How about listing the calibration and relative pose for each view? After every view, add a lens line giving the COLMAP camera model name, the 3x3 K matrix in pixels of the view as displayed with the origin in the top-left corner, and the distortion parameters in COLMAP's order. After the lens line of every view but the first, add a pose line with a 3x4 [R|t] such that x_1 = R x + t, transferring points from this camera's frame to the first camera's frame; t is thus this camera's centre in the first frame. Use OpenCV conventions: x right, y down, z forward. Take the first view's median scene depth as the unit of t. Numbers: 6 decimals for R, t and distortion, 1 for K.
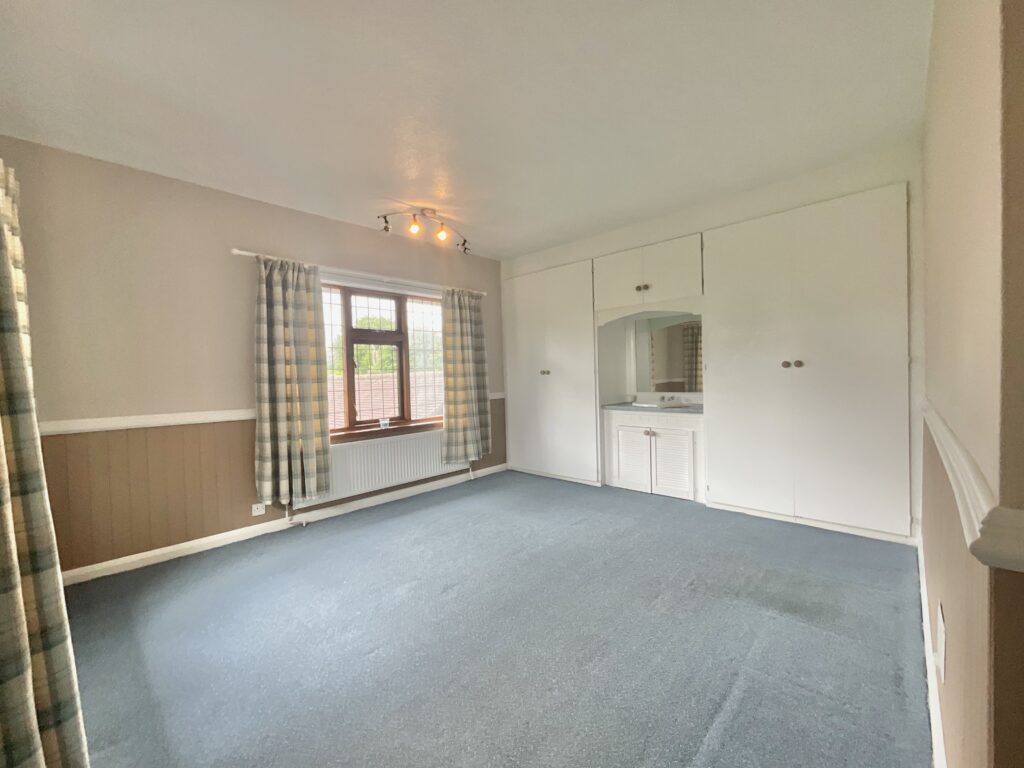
lens RADIAL K [[420.8, 0, 512.0], [0, 420.8, 384.0], [0, 0, 1]] dist [0.002910, 0.000424]
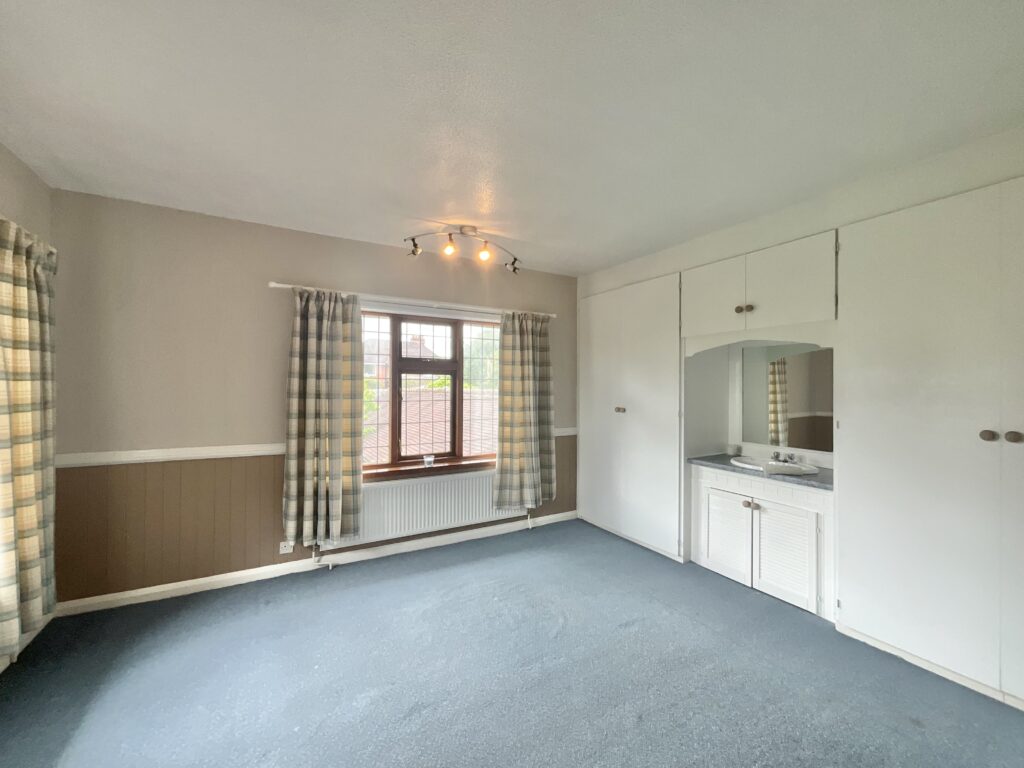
lens RADIAL K [[420.8, 0, 512.0], [0, 420.8, 384.0], [0, 0, 1]] dist [0.002910, 0.000424]
pose [[0.957188, 0.031648, -0.287731, 0.132278], [-0.038520, 0.999091, -0.018253, -0.065182], [0.286891, 0.028555, 0.957537, 0.170581]]
